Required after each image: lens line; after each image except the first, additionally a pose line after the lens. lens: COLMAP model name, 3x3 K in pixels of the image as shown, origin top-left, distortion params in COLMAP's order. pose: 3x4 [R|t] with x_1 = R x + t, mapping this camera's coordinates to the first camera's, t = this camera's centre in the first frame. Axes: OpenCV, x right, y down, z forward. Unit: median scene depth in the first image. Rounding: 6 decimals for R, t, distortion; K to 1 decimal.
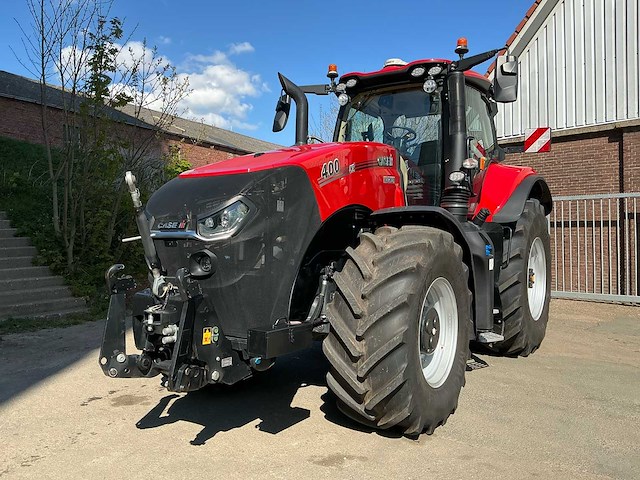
lens RADIAL K [[538.1, 0, 321.6], [0, 538.1, 239.8], [0, 0, 1]] dist [0.070271, -0.139212]
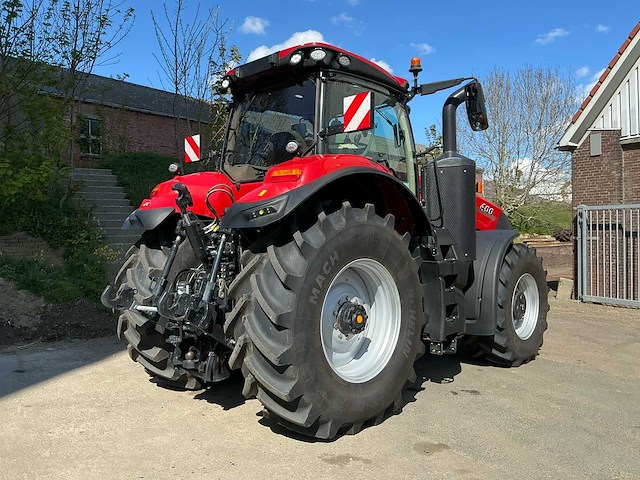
lens RADIAL K [[538.1, 0, 322.1], [0, 538.1, 241.6], [0, 0, 1]] dist [0.070271, -0.139212]
pose [[0.964578, 0.008302, -0.263666, 0.206166], [-0.006284, 0.999944, 0.008496, -0.041105], [0.263722, -0.006538, 0.964577, -0.069593]]
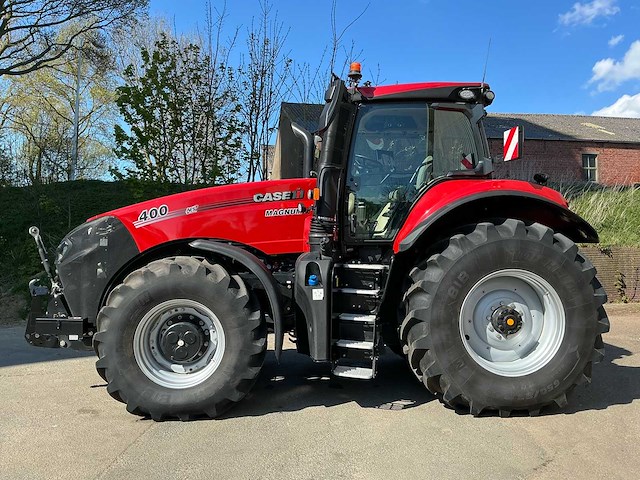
lens RADIAL K [[538.1, 0, 323.6], [0, 538.1, 239.1], [0, 0, 1]] dist [0.070271, -0.139212]
pose [[0.607364, -0.000208, -0.794424, 1.203854], [-0.013936, 0.999843, -0.010916, -0.050039], [0.794302, 0.017701, 0.607266, 0.441790]]
